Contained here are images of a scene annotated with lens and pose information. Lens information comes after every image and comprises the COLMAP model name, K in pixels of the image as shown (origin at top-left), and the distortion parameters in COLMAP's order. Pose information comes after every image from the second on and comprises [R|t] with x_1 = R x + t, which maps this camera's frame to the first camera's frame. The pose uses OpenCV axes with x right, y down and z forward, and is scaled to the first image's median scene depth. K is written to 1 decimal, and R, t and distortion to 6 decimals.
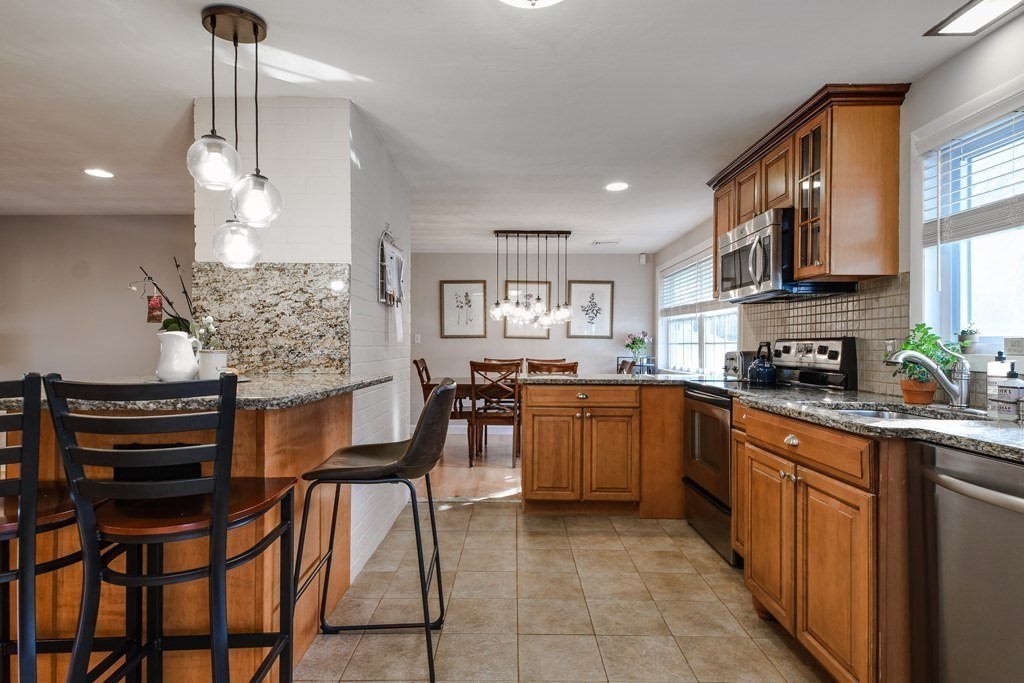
lens RADIAL K [[541.7, 0, 512.0], [0, 541.7, 341.5], [0, 0, 1]] dist [0.001197, 0.000066]
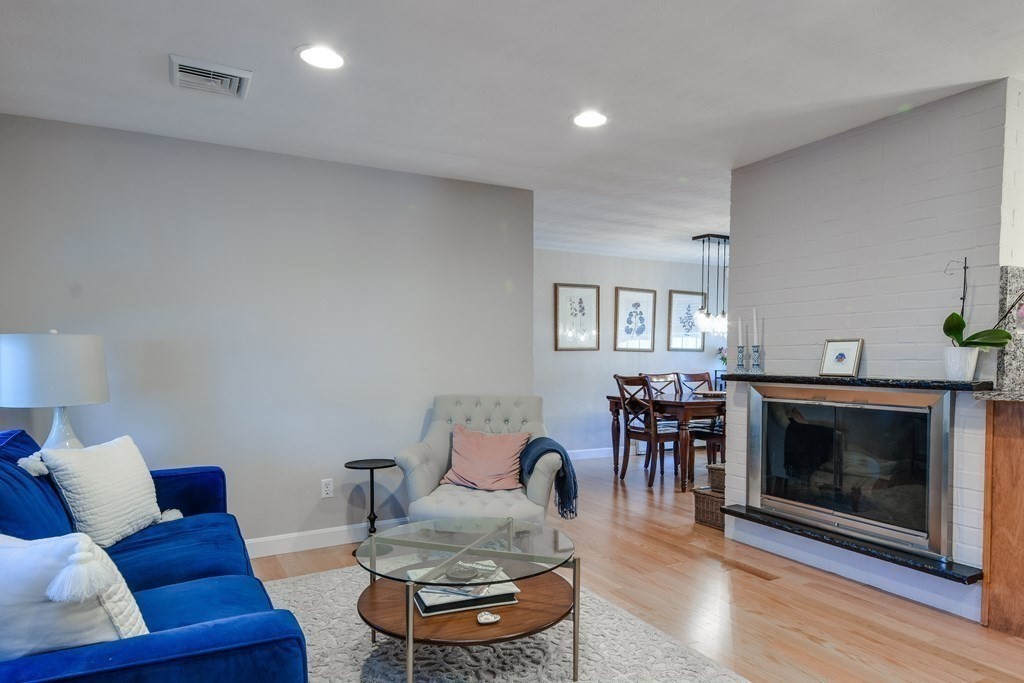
lens RADIAL K [[643.6, 0, 540.5], [0, 643.6, 375.5], [0, 0, 1]] dist [0.039339, -0.000652]
pose [[0.871491, -0.015519, 0.490165, -1.420889], [-0.001090, 0.999435, 0.033582, -0.002881], [-0.490410, -0.029801, 0.870982, 0.274784]]
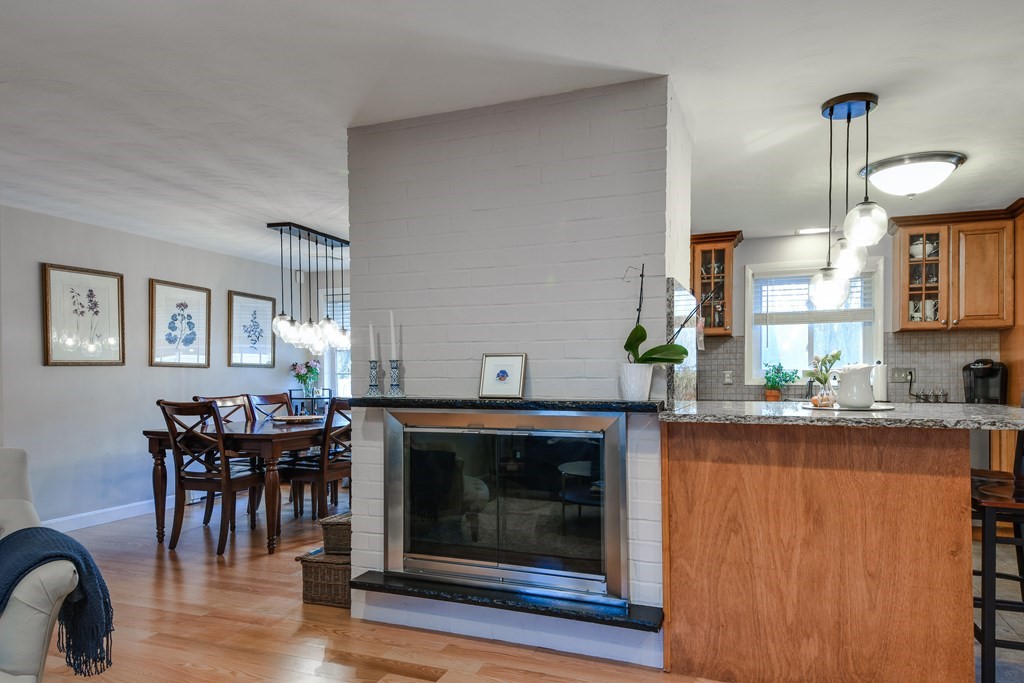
lens RADIAL K [[619.0, 0, 530.9], [0, 619.0, 377.3], [0, 0, 1]] dist [0.044679, -0.002074]
pose [[0.359403, -0.010161, 0.933127, -1.227918], [-0.000498, 0.999938, 0.011080, -0.003695], [-0.933182, -0.004447, 0.359376, 0.645800]]
